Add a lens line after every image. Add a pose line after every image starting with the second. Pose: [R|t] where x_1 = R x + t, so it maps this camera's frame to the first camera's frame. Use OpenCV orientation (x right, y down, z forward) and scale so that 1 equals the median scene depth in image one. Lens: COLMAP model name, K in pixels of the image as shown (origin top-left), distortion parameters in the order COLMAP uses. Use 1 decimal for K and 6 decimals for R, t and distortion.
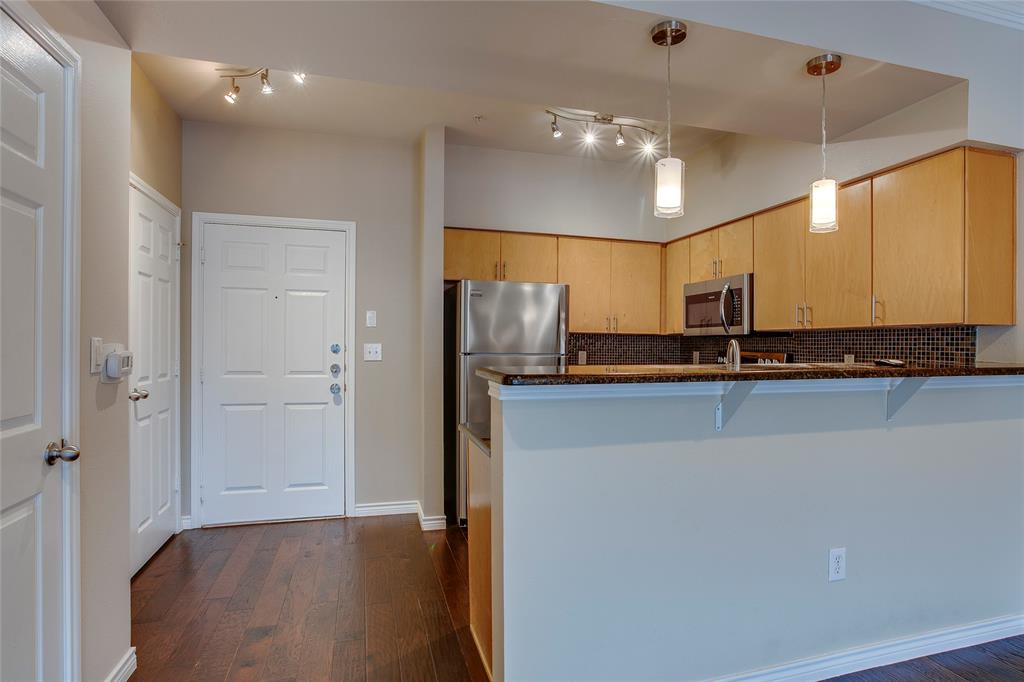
lens RADIAL K [[527.1, 0, 516.3], [0, 527.1, 347.0], [0, 0, 1]] dist [0.002556, 0.001762]
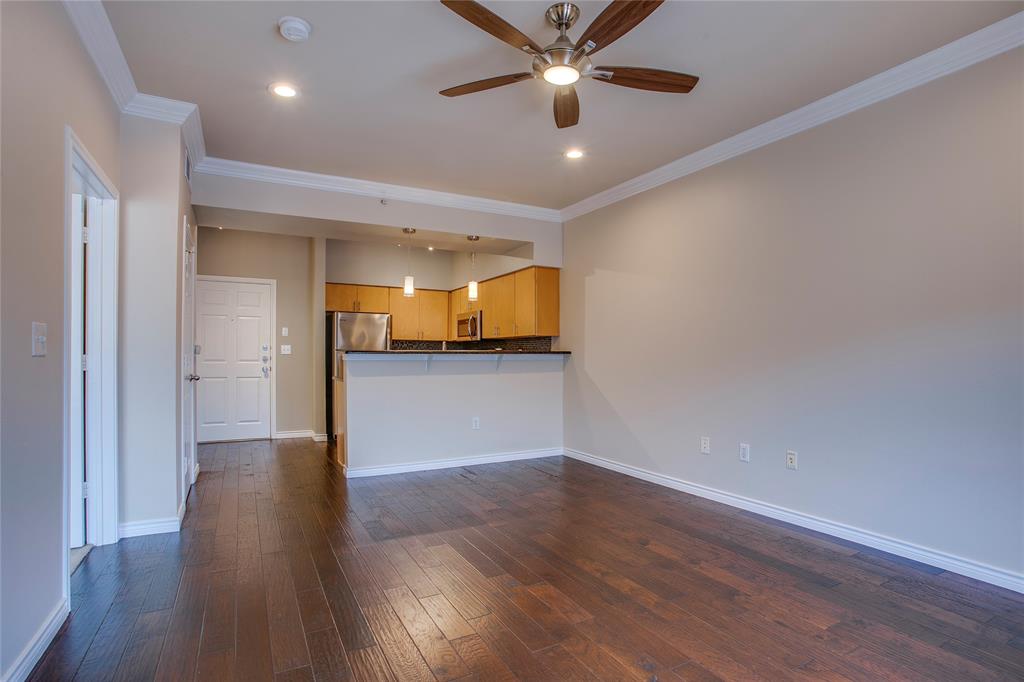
lens RADIAL K [[527.1, 0, 486.4], [0, 527.1, 361.9], [0, 0, 1]] dist [0.002556, 0.001762]
pose [[0.987173, -0.003753, 0.159612, 0.129864], [0.003148, 0.999987, 0.004039, 0.047797], [-0.159625, -0.003485, 0.987172, -0.961594]]
